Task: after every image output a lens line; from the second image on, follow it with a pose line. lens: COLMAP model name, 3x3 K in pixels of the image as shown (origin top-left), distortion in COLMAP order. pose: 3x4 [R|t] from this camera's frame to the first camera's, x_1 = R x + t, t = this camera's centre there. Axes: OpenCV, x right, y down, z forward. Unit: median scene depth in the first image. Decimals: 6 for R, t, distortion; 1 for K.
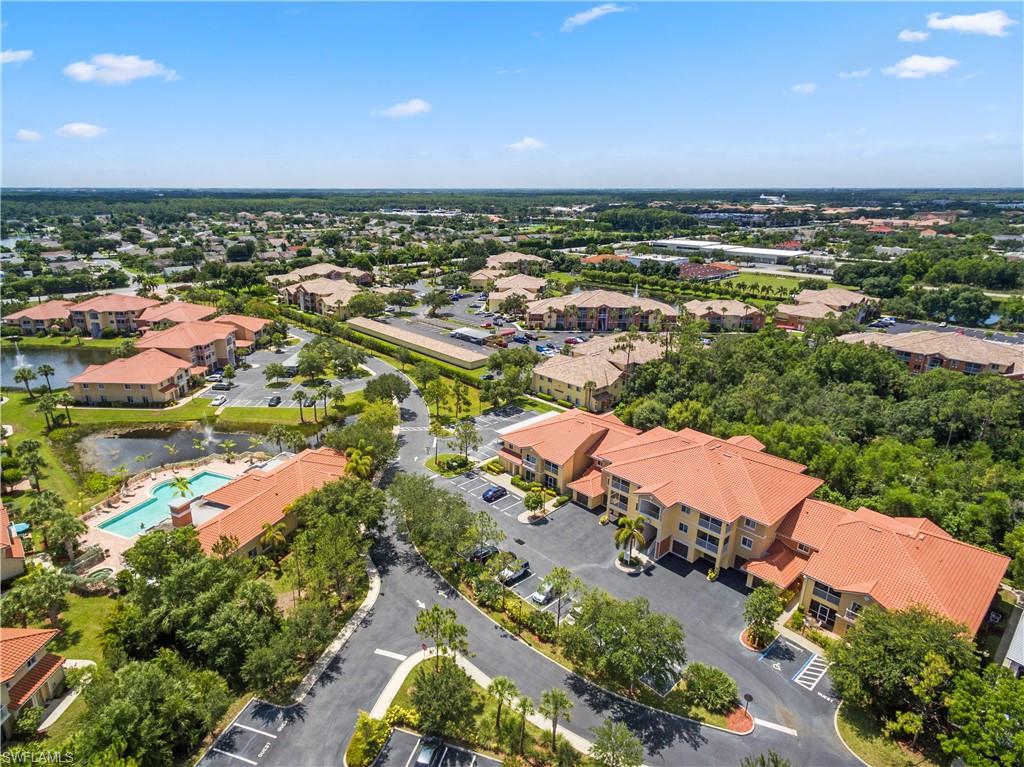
lens RADIAL K [[593.9, 0, 481.0], [0, 593.9, 383.9], [0, 0, 1]] dist [0.002737, 0.001082]
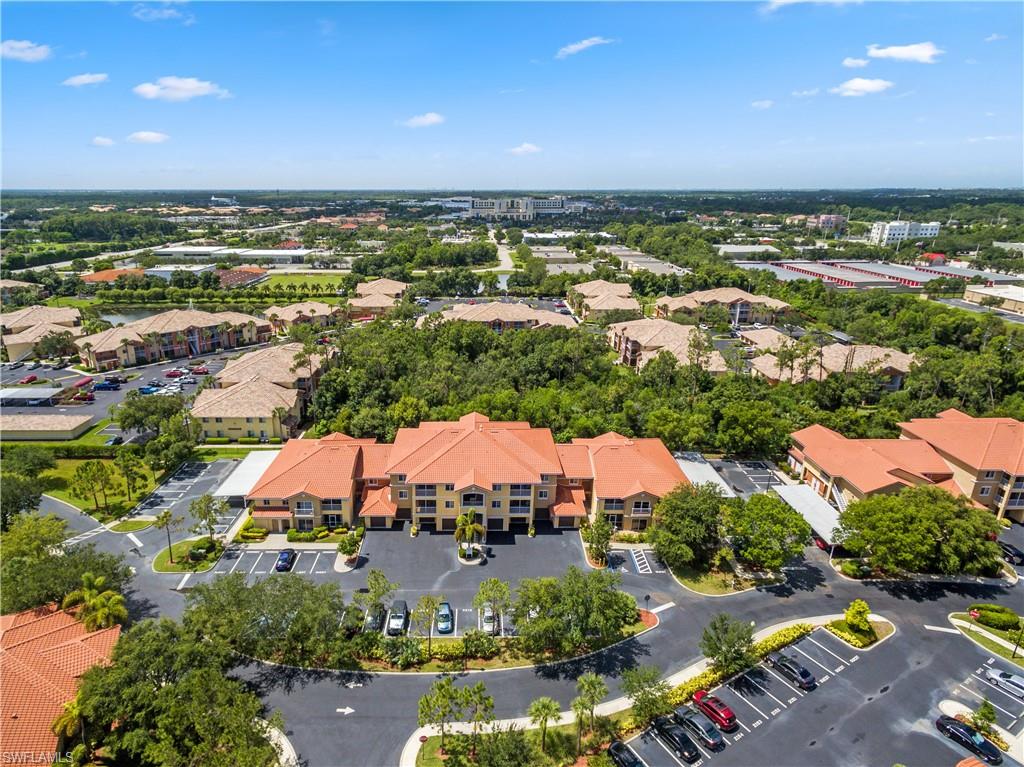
lens RADIAL K [[593.9, 0, 481.0], [0, 593.9, 383.9], [0, 0, 1]] dist [0.002737, 0.001082]
pose [[0.651720, -0.235270, 0.721047, -0.315223], [0.236572, 0.966301, 0.101468, -0.070198], [-0.720621, 0.104451, 0.685416, 0.173775]]
